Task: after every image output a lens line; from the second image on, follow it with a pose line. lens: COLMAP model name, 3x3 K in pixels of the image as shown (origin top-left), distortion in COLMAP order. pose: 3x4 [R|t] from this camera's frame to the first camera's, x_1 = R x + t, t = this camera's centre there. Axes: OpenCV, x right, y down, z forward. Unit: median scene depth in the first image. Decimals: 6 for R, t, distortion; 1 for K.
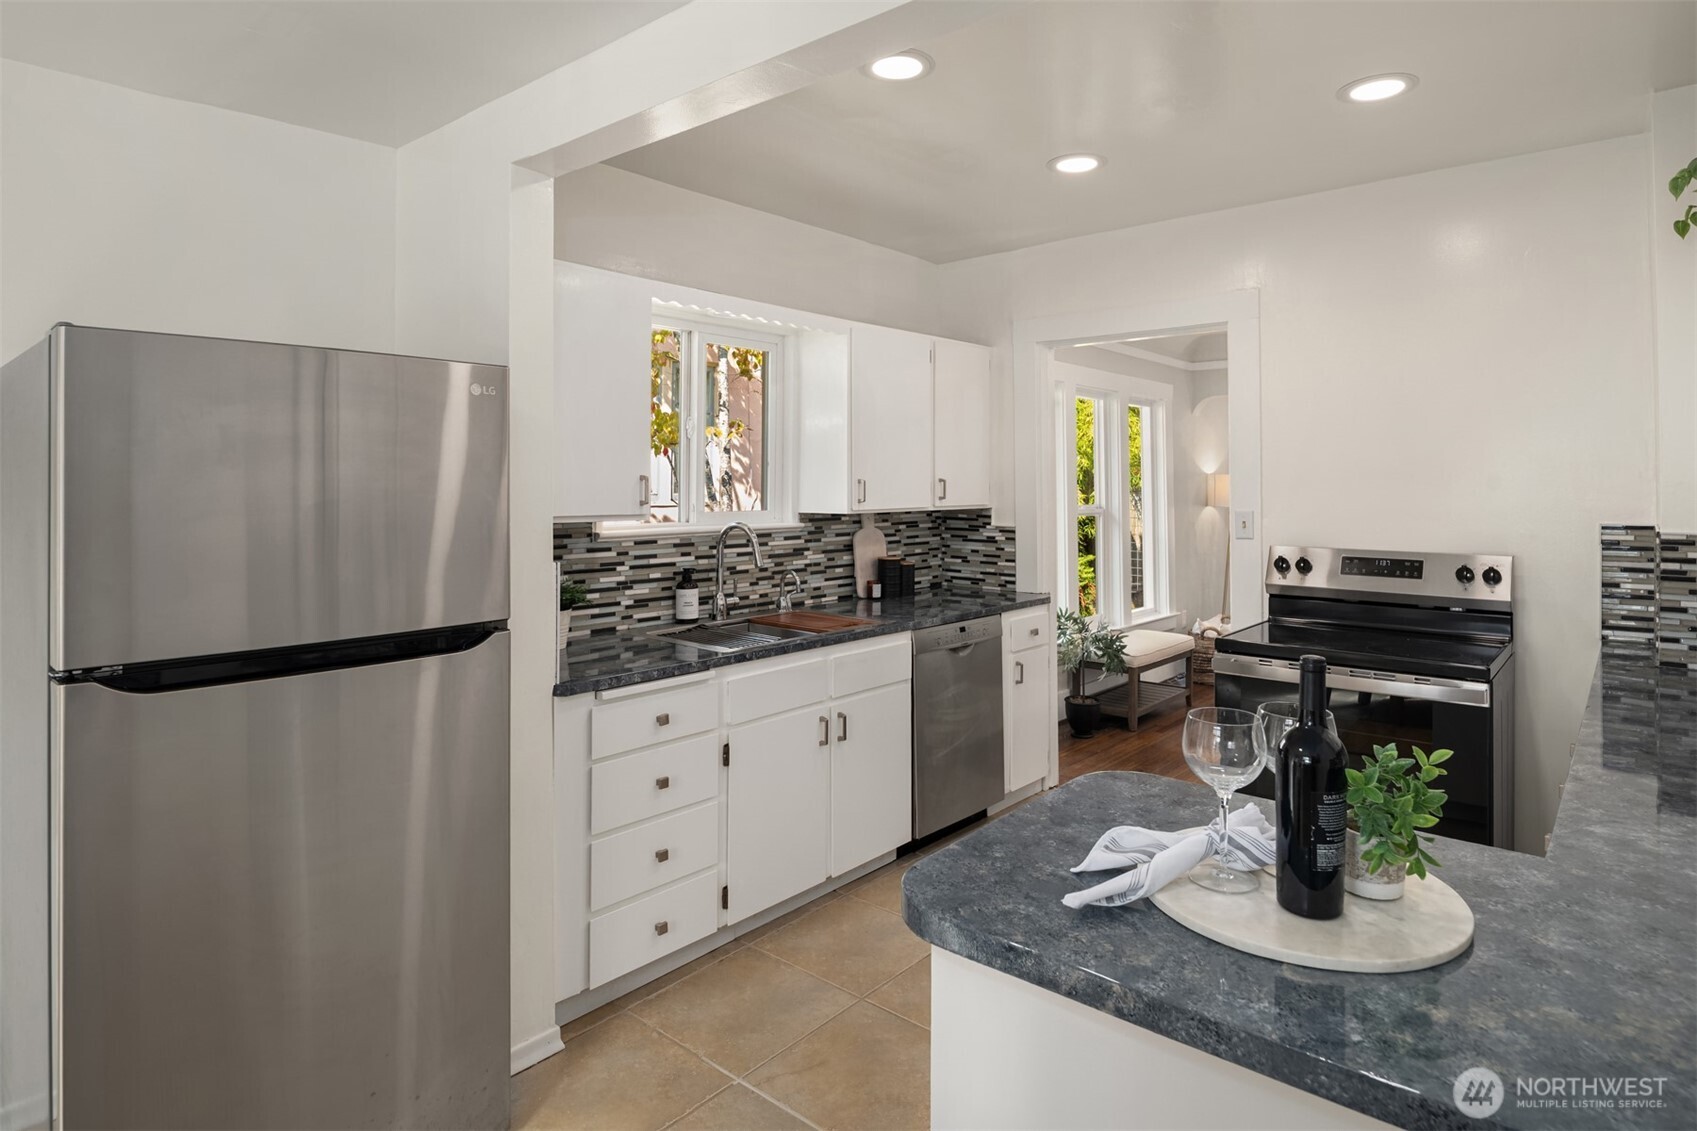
lens RADIAL K [[940.5, 0, 868.5], [0, 940.5, 496.5], [0, 0, 1]] dist [-0.003123, -0.002436]
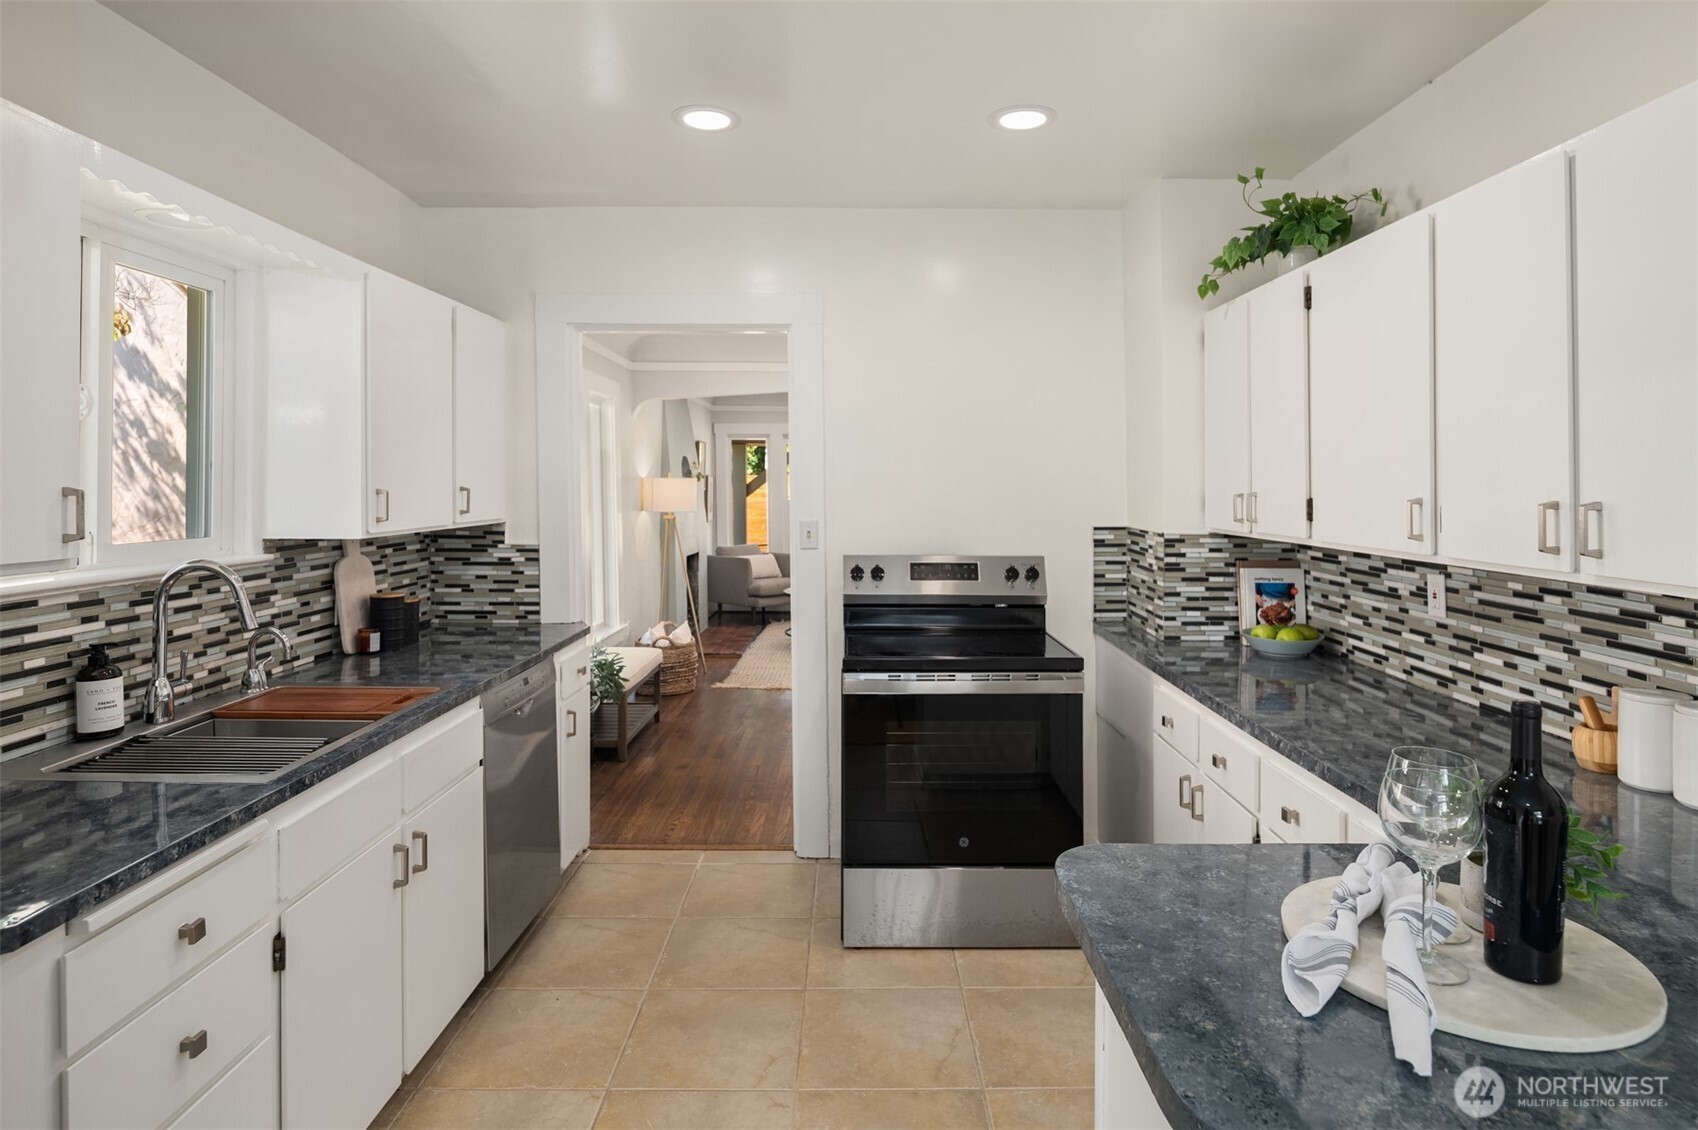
lens RADIAL K [[941.1, 0, 869.0], [0, 941.1, 495.9], [0, 0, 1]] dist [-0.003123, -0.002436]
pose [[0.755374, -0.007396, 0.655252, -0.194143], [0.007452, 0.999969, 0.002696, -0.012239], [-0.655251, 0.002846, 0.755405, 0.224481]]
